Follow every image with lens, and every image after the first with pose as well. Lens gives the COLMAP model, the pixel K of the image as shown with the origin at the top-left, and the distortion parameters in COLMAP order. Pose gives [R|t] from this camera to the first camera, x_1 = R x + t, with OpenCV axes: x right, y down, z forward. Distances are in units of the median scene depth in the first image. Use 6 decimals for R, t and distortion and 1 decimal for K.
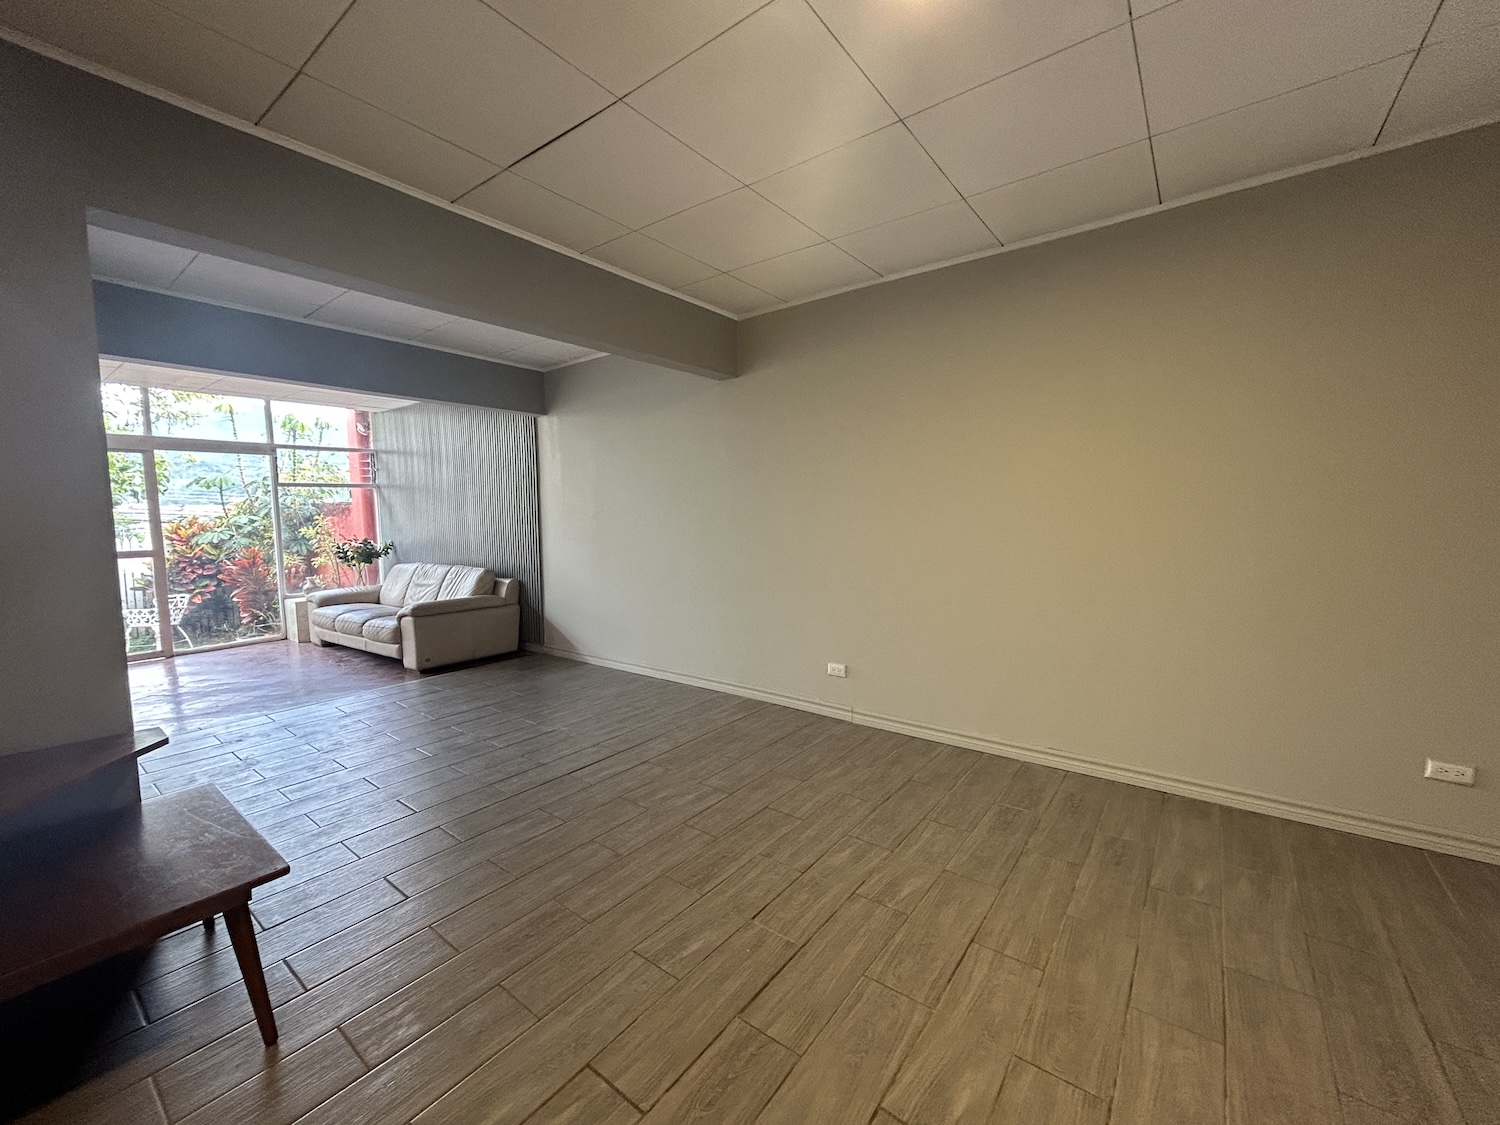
lens RADIAL K [[608.0, 0, 724.2], [0, 608.0, 557.3], [0, 0, 1]] dist [0.027761, 0.000117]
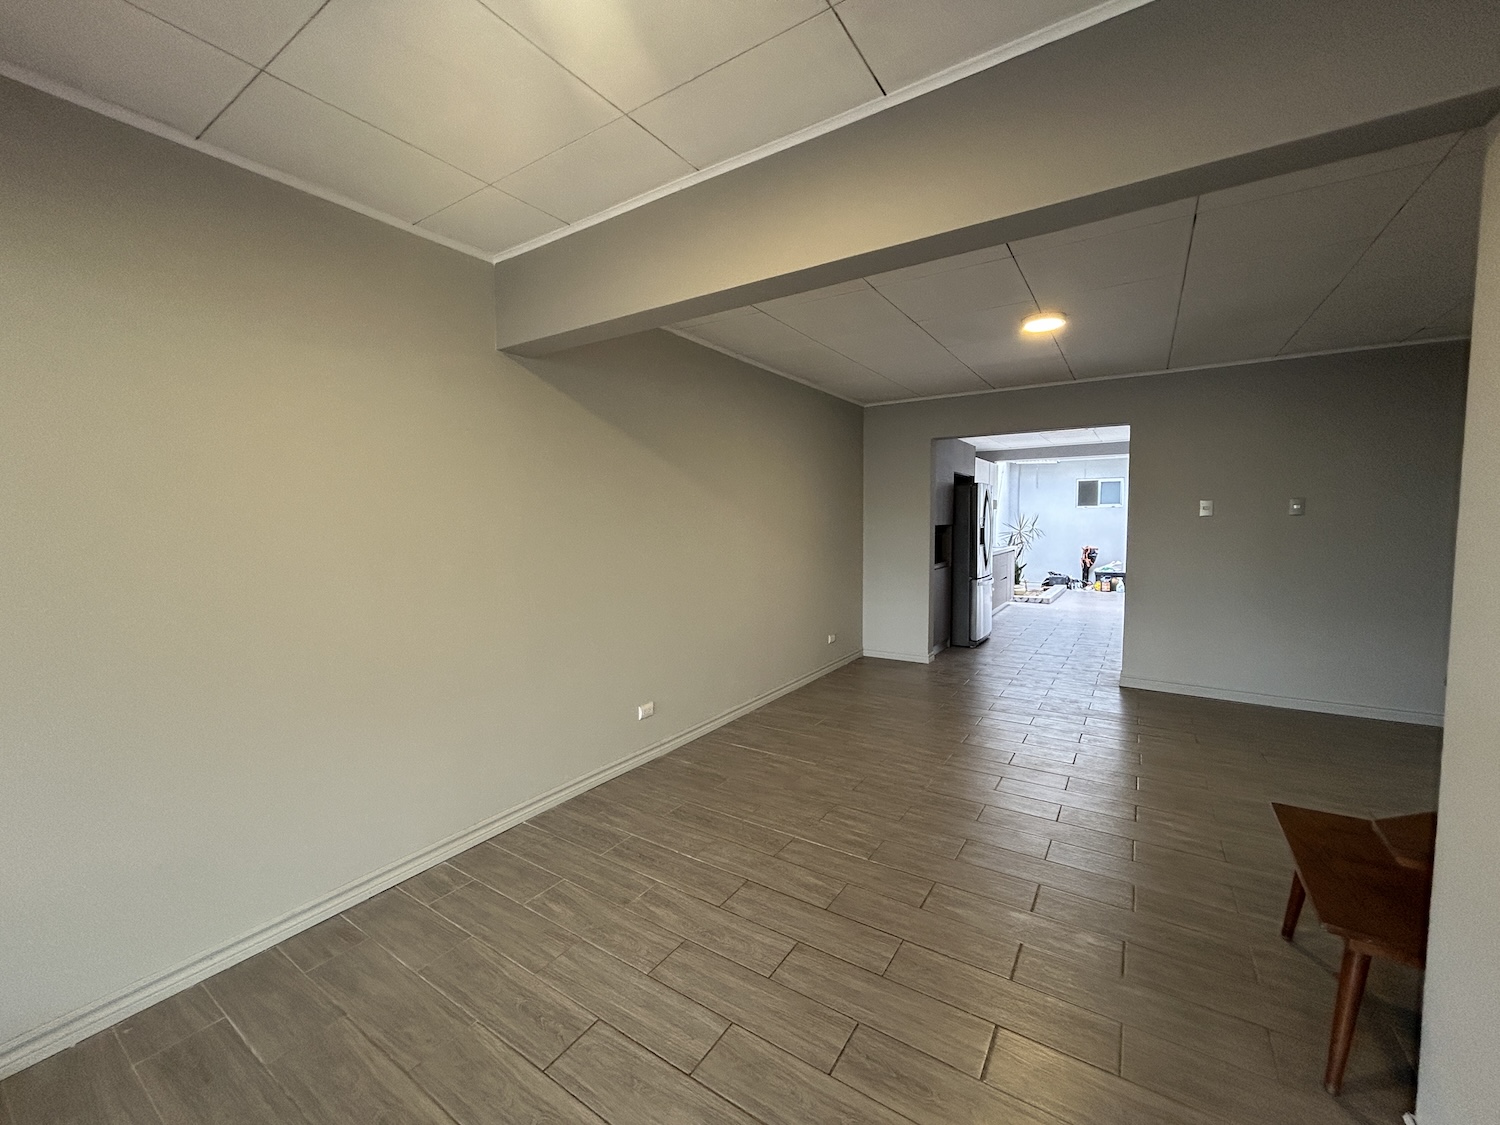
lens RADIAL K [[606.3, 0, 750.0], [0, 606.3, 562.5], [0, 0, 1]] dist [0.000199, 0.000357]
pose [[-0.092900, -0.065708, 0.993505, -1.098669], [0.073726, 0.994627, 0.072676, -0.154490], [-0.992942, 0.079999, -0.087557, 1.271687]]
